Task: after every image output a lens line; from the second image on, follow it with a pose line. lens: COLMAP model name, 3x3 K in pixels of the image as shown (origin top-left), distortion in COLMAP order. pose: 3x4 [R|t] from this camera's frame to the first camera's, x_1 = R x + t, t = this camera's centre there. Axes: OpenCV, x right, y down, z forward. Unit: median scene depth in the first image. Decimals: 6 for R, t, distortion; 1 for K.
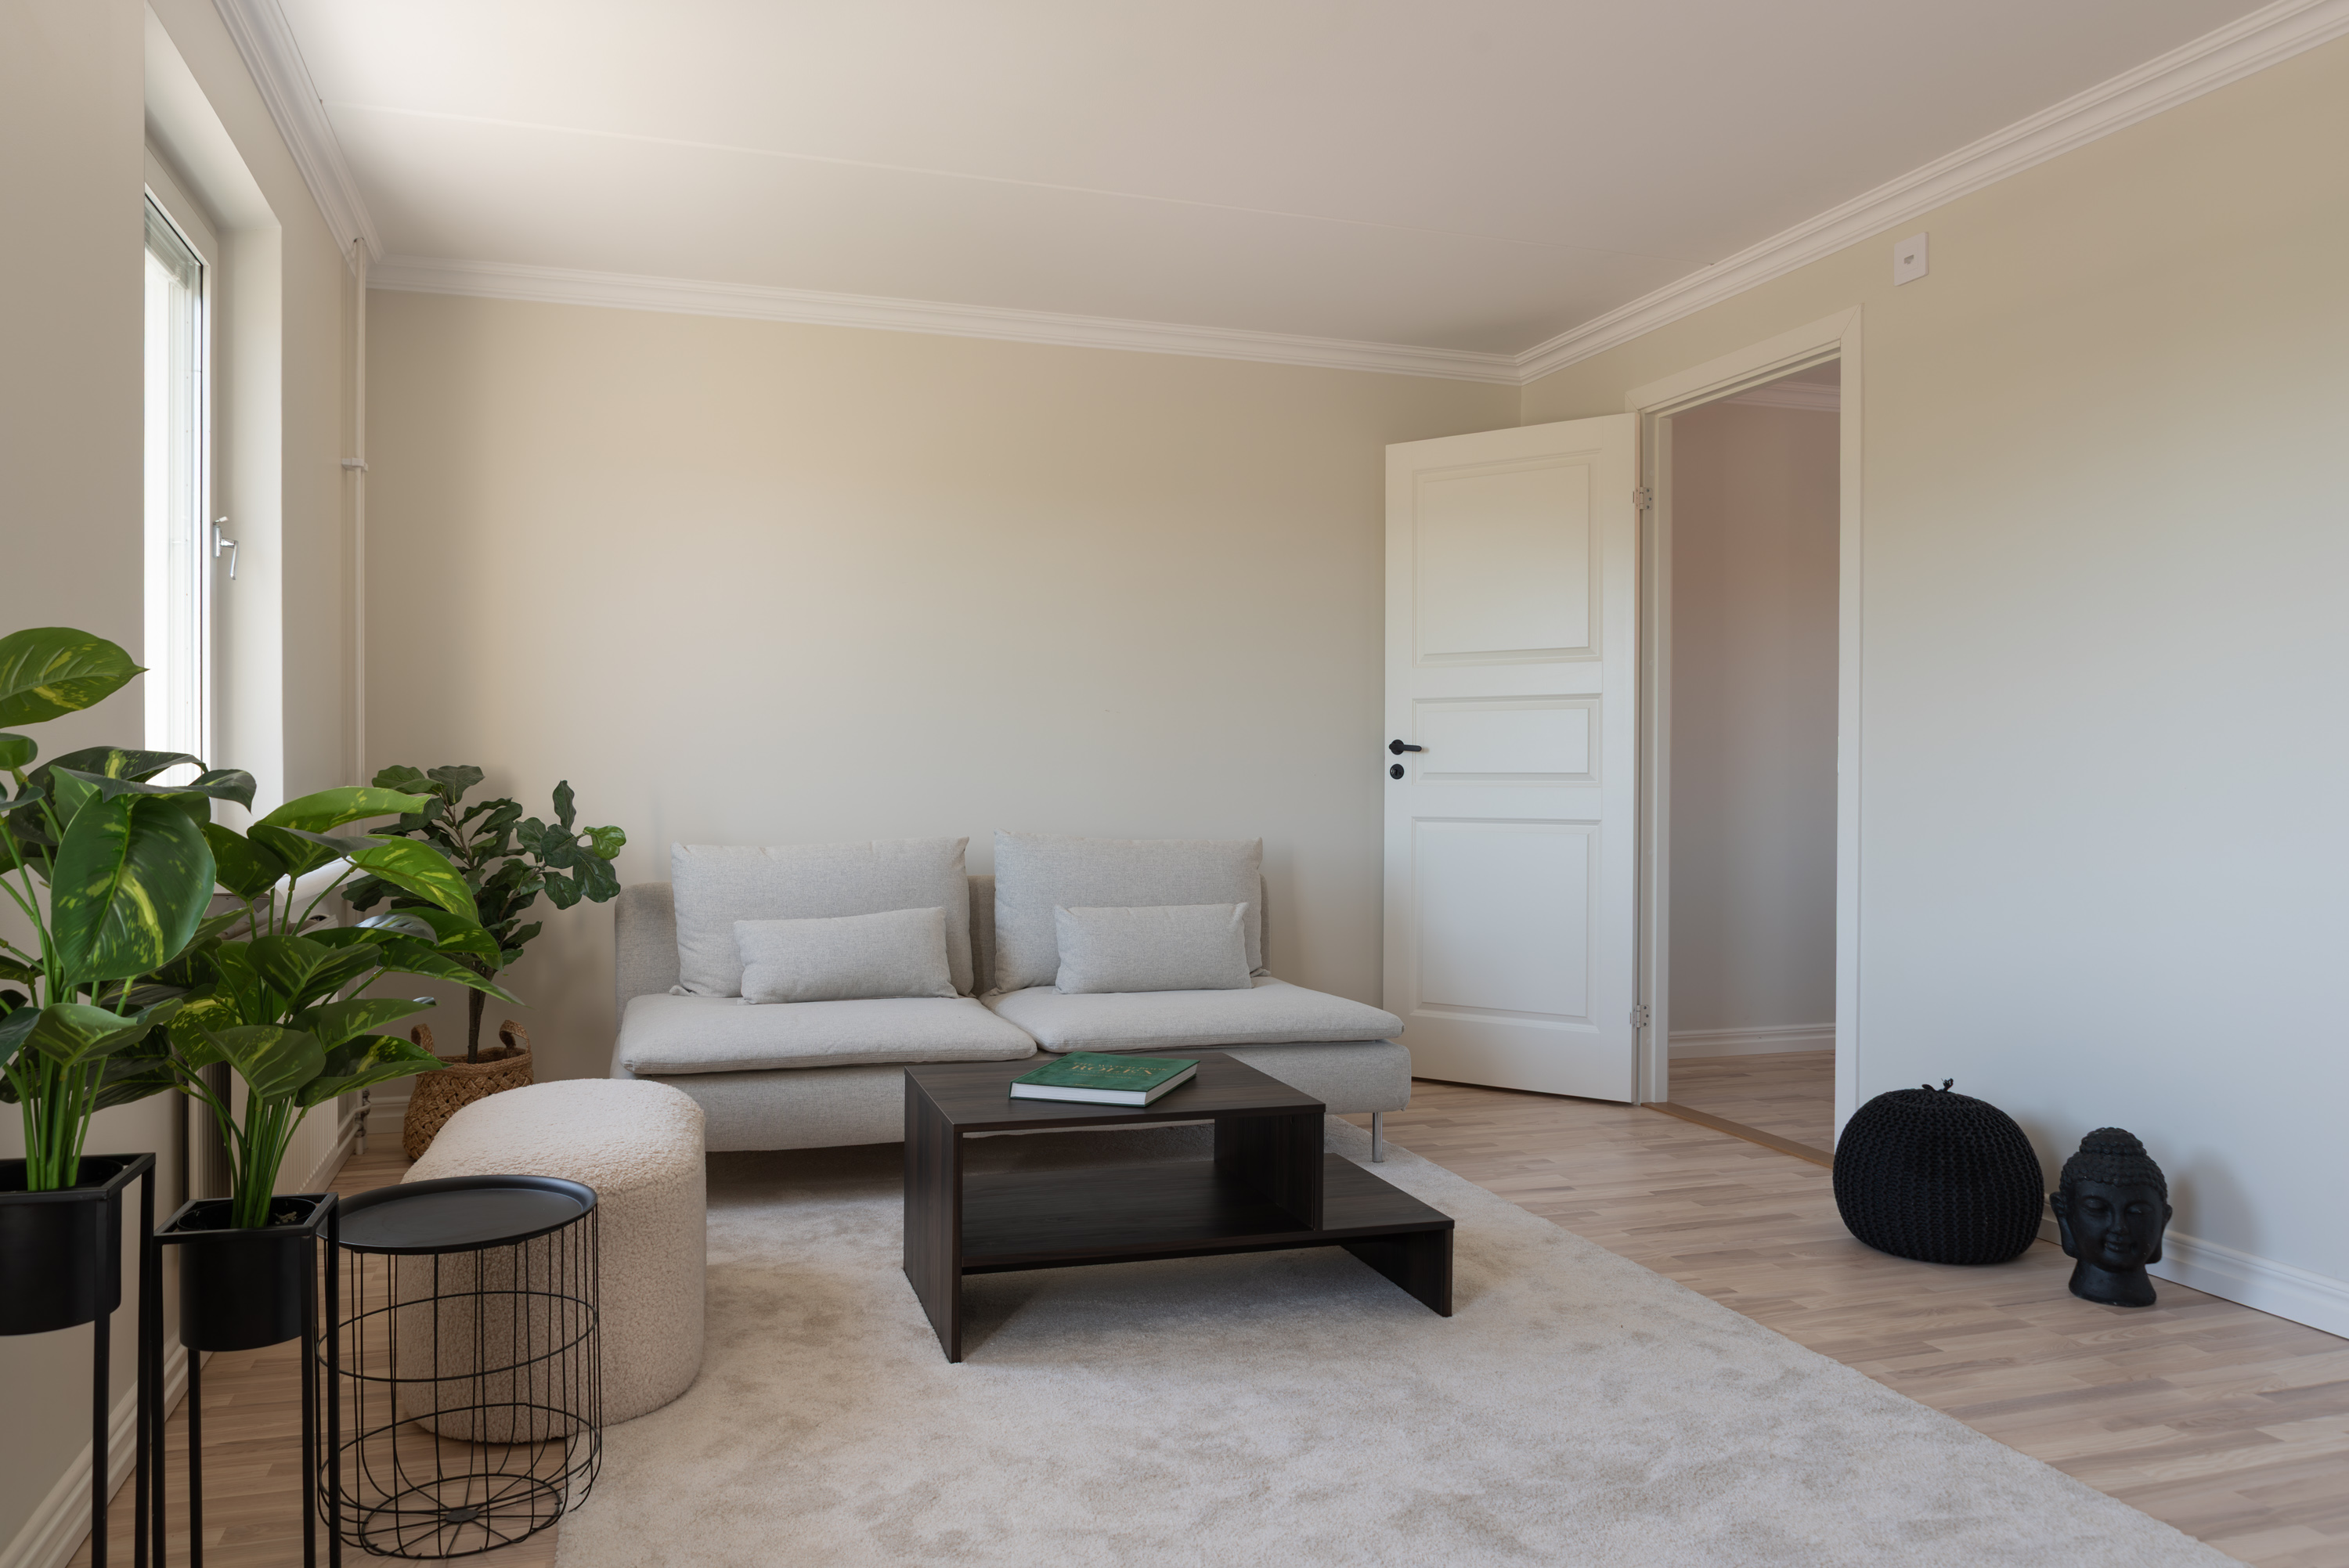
lens RADIAL K [[1787.5, 0, 1230.8], [0, 1787.5, 782.2], [0, 0, 1]] dist [-0.002410, -0.003358]
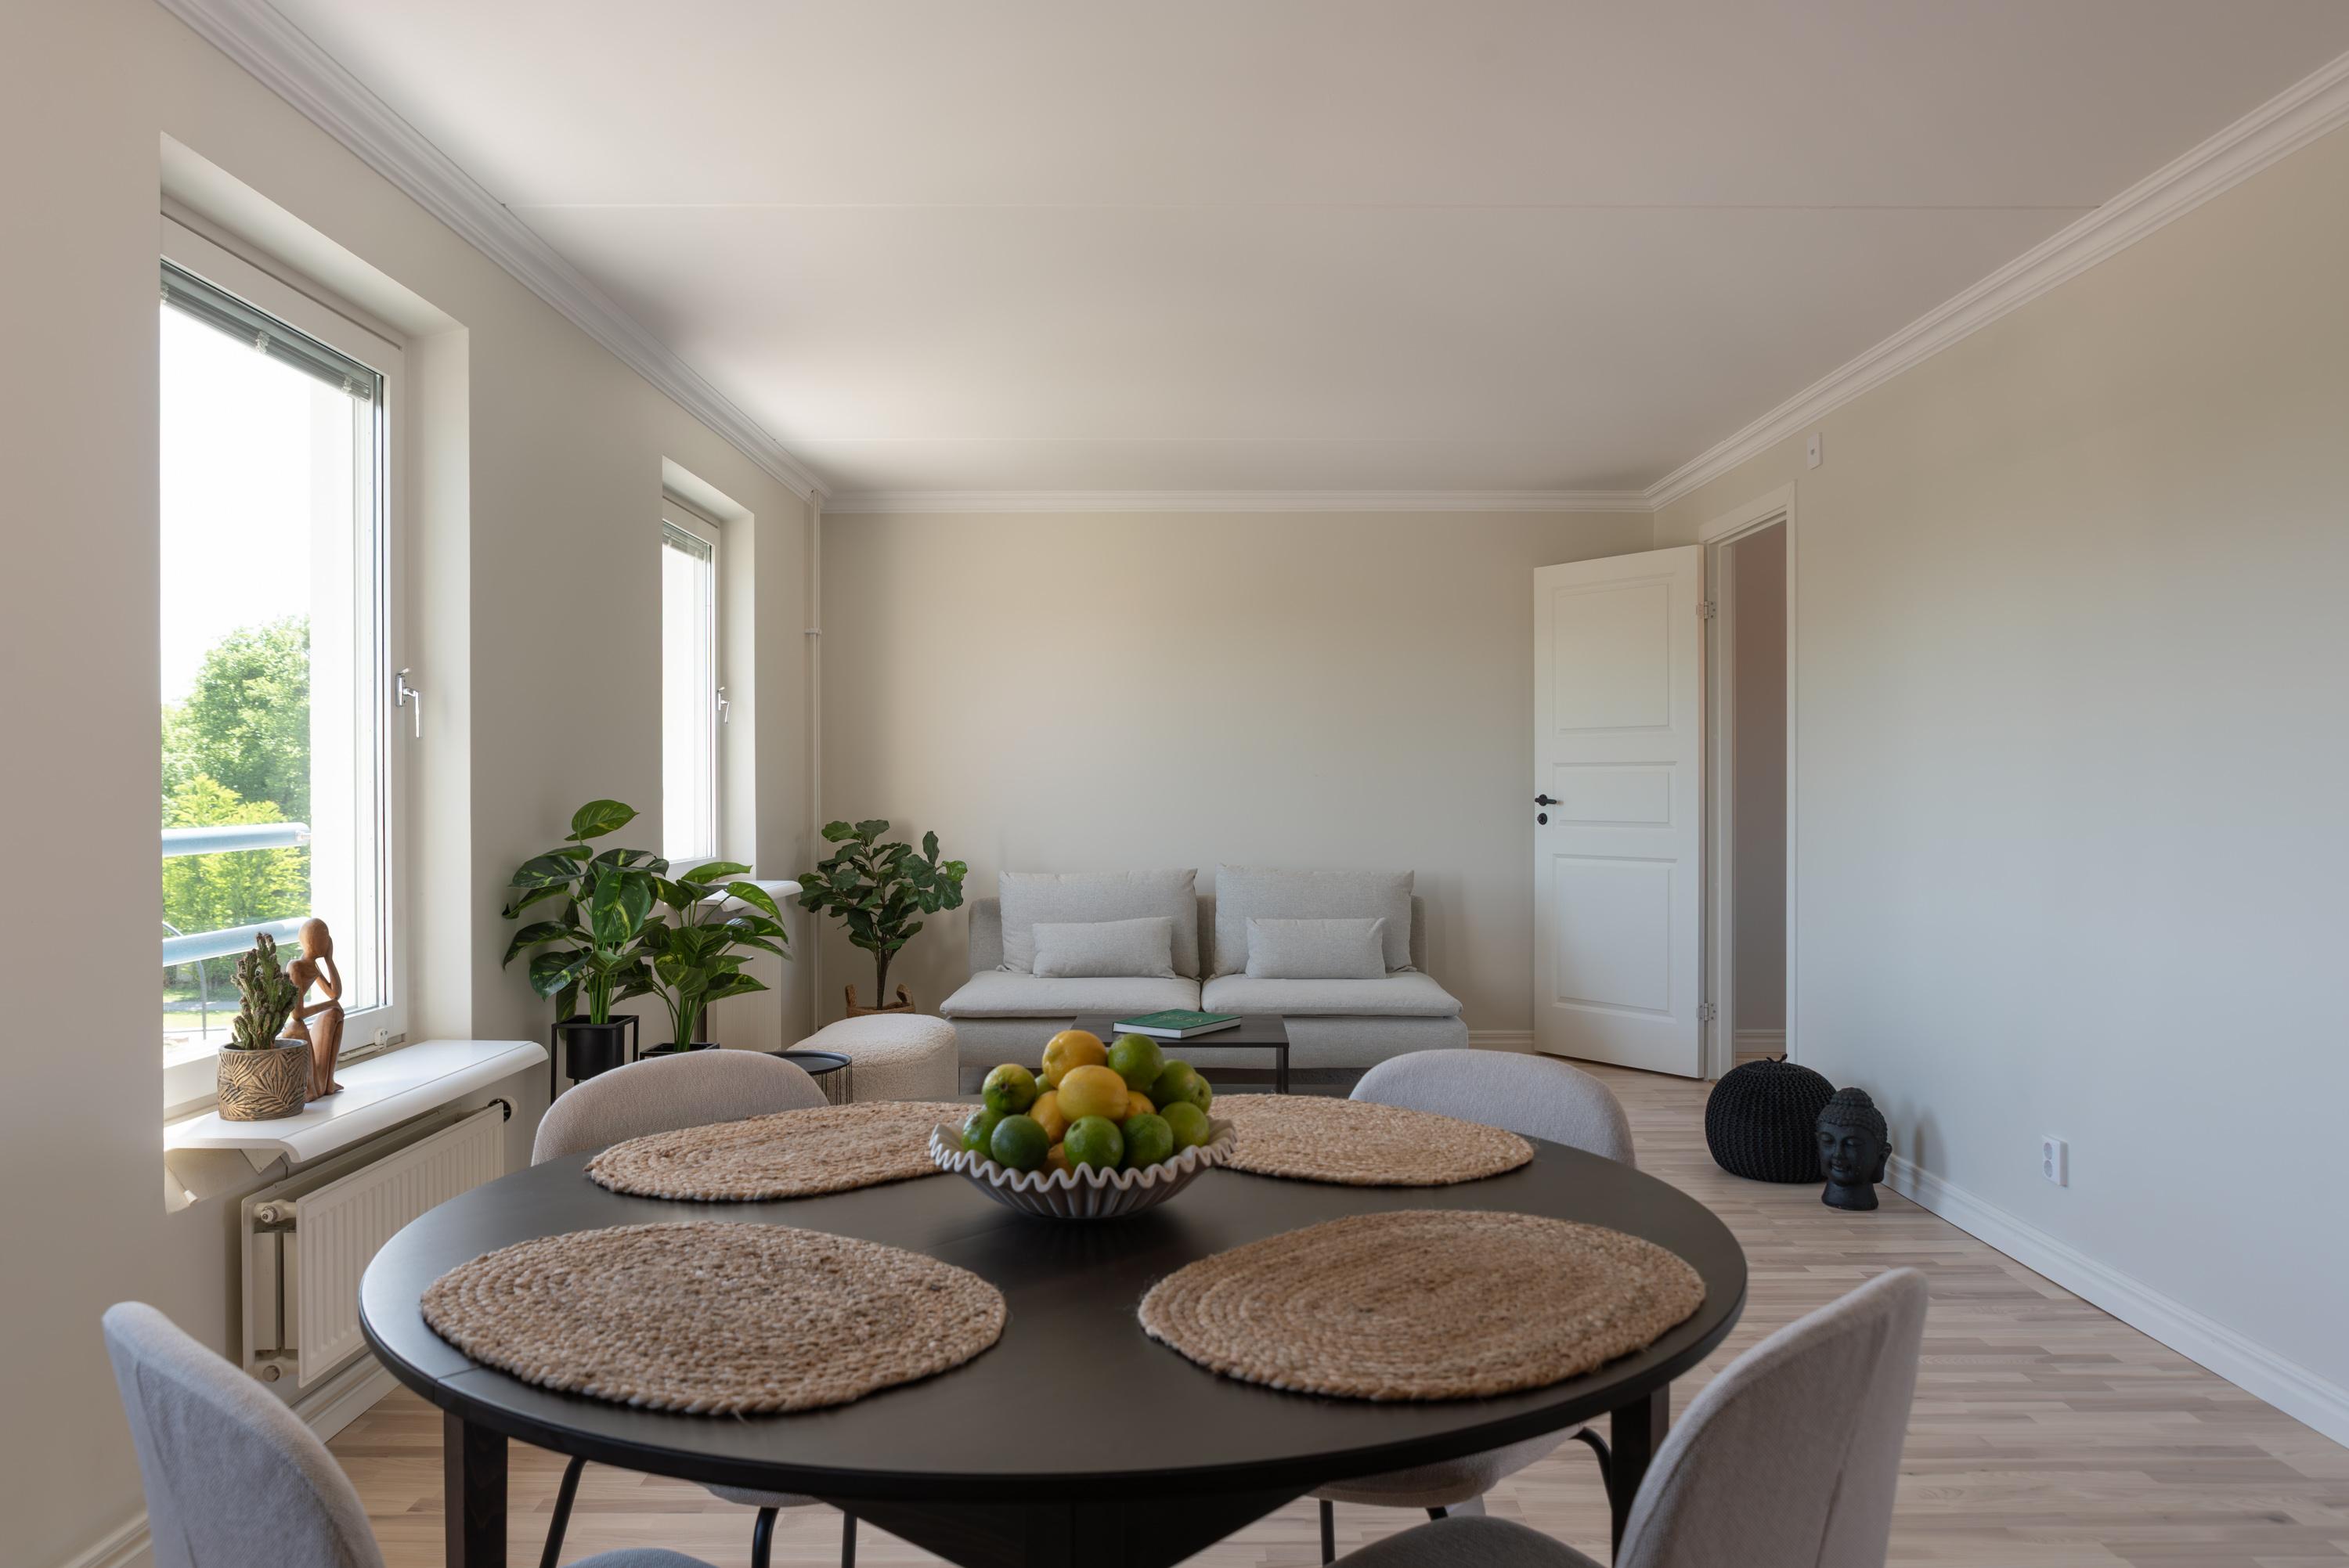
lens RADIAL K [[1809.3, 0, 1174.5], [0, 1809.3, 784.0], [0, 0, 1]] dist [-0.000328, -0.000115]
pose [[0.944350, -0.004378, -0.328912, 0.346919], [0.004095, 0.999990, -0.001554, -0.038715], [0.328916, 0.000121, 0.944359, -0.420236]]
